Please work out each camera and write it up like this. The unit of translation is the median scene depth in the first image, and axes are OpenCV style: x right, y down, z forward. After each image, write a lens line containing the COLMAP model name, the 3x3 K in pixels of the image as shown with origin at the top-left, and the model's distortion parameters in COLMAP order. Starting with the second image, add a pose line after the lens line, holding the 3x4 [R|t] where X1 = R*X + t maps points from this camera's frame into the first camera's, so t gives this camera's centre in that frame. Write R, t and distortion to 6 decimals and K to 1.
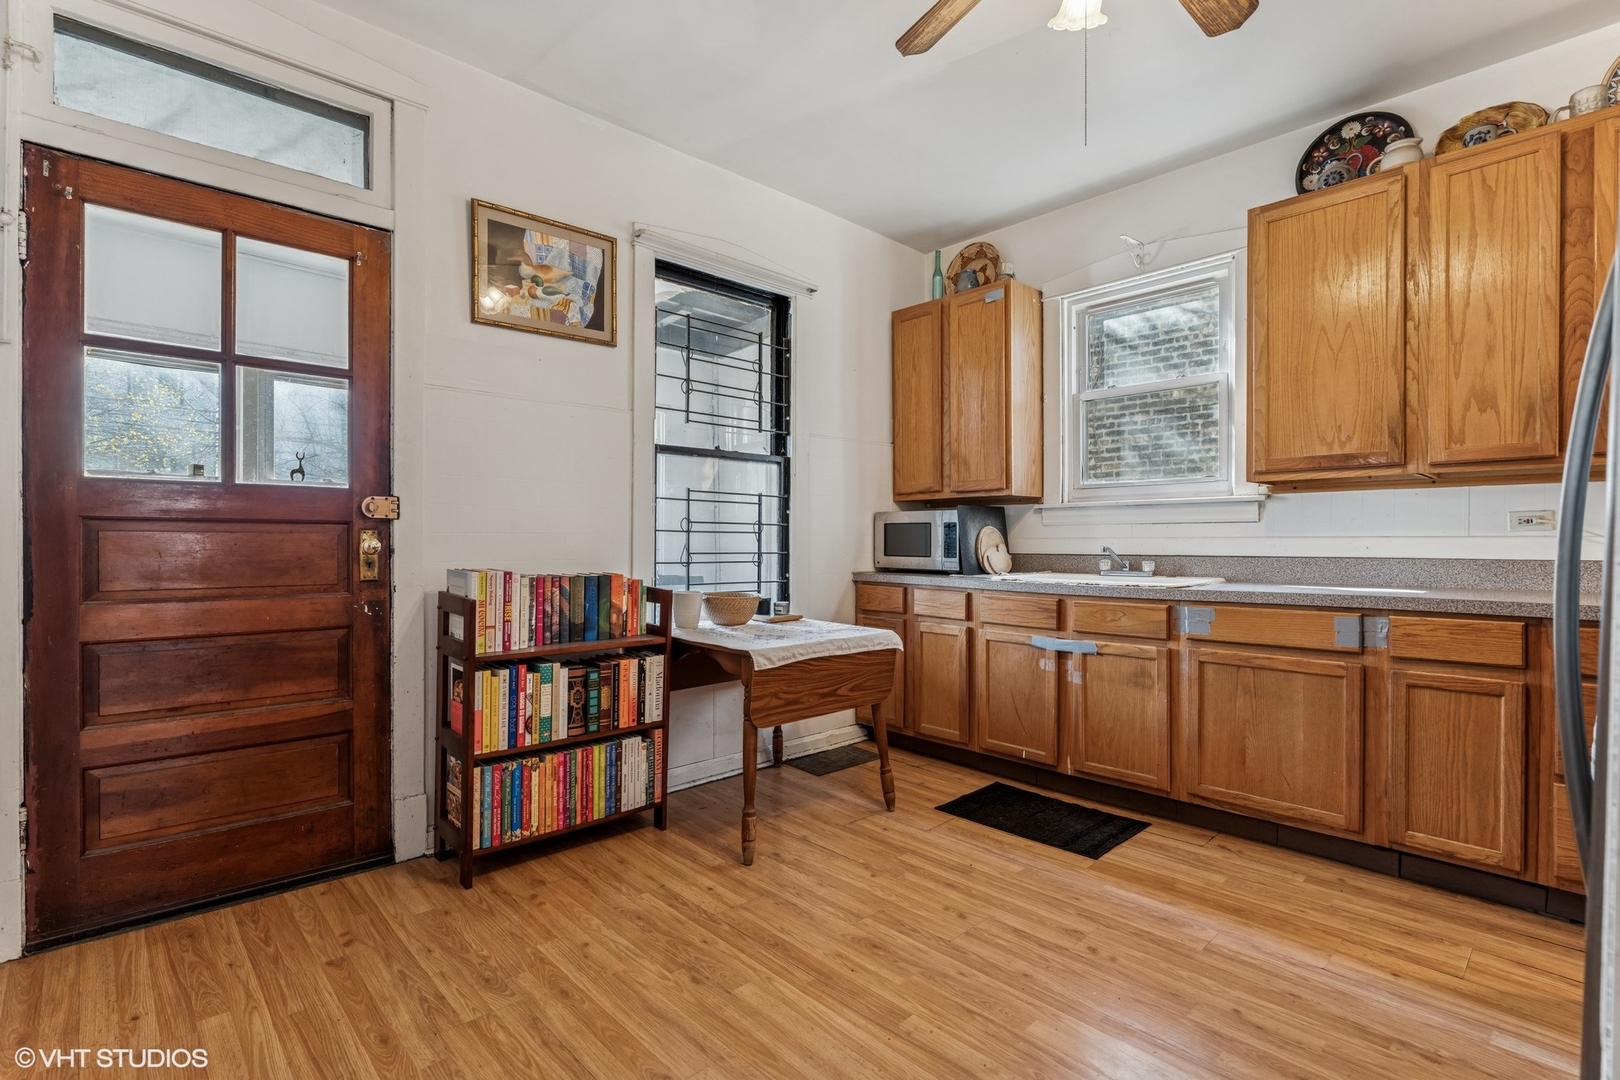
lens RADIAL K [[731.7, 0, 803.5], [0, 731.7, 540.6], [0, 0, 1]] dist [-0.000903, -0.000633]
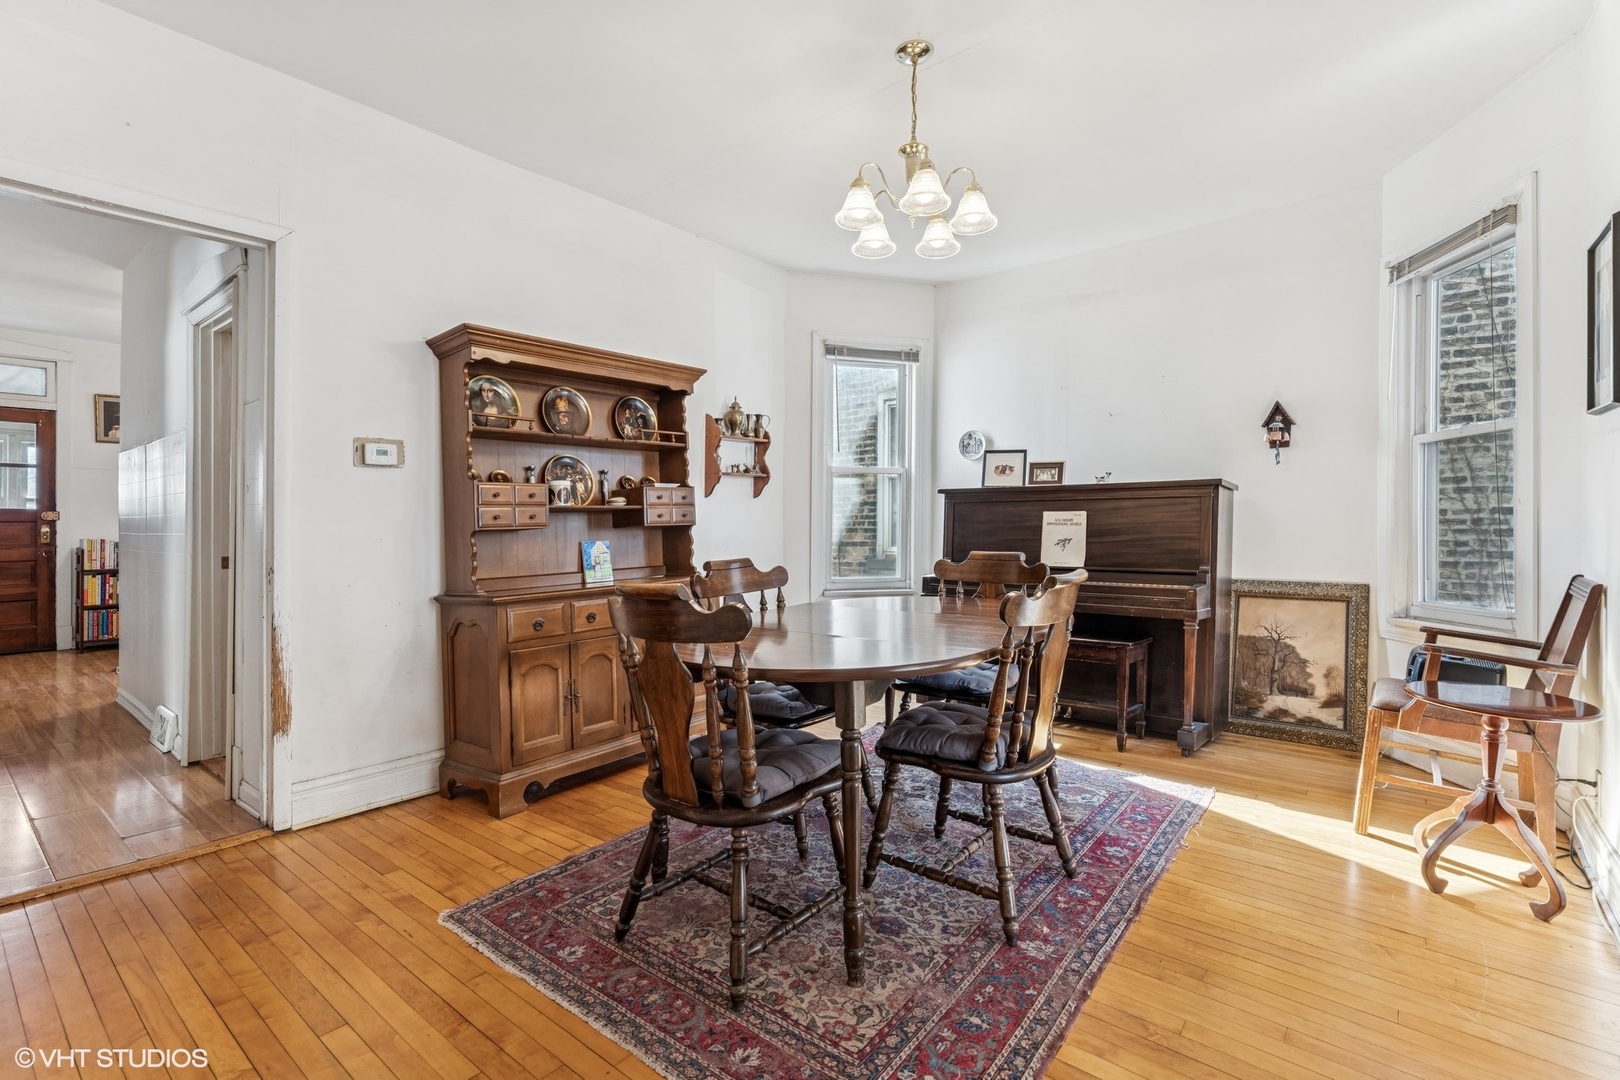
lens RADIAL K [[731.7, 0, 836.2], [0, 731.7, 516.1], [0, 0, 1]] dist [-0.000903, -0.000633]
pose [[0.990005, -0.002070, 0.141020, 1.264949], [0.003185, 0.999965, -0.007683, -0.010474], [-0.140999, 0.008055, 0.989977, -1.370157]]
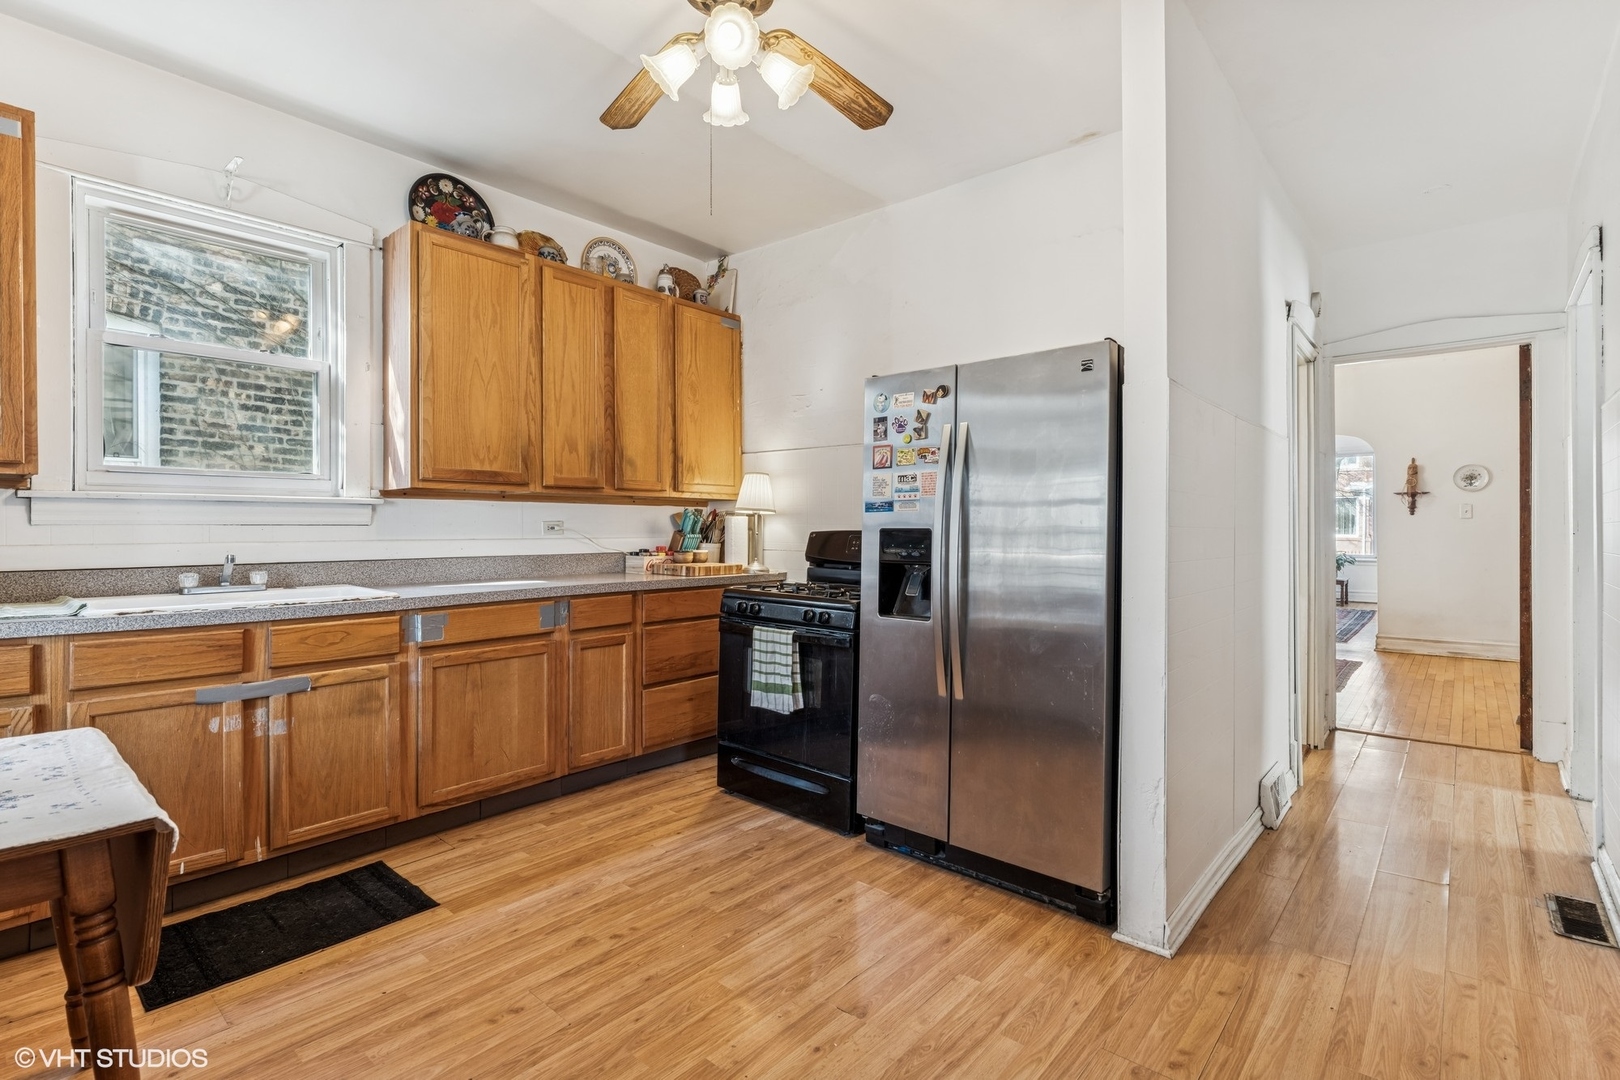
lens RADIAL K [[731.7, 0, 801.8], [0, 731.7, 536.6], [0, 0, 1]] dist [-0.000903, -0.000633]
pose [[-0.056776, -0.004122, 0.998378, -0.499081], [0.006916, 0.999966, 0.004522, -0.014102], [-0.998363, 0.007162, -0.056746, 0.588453]]
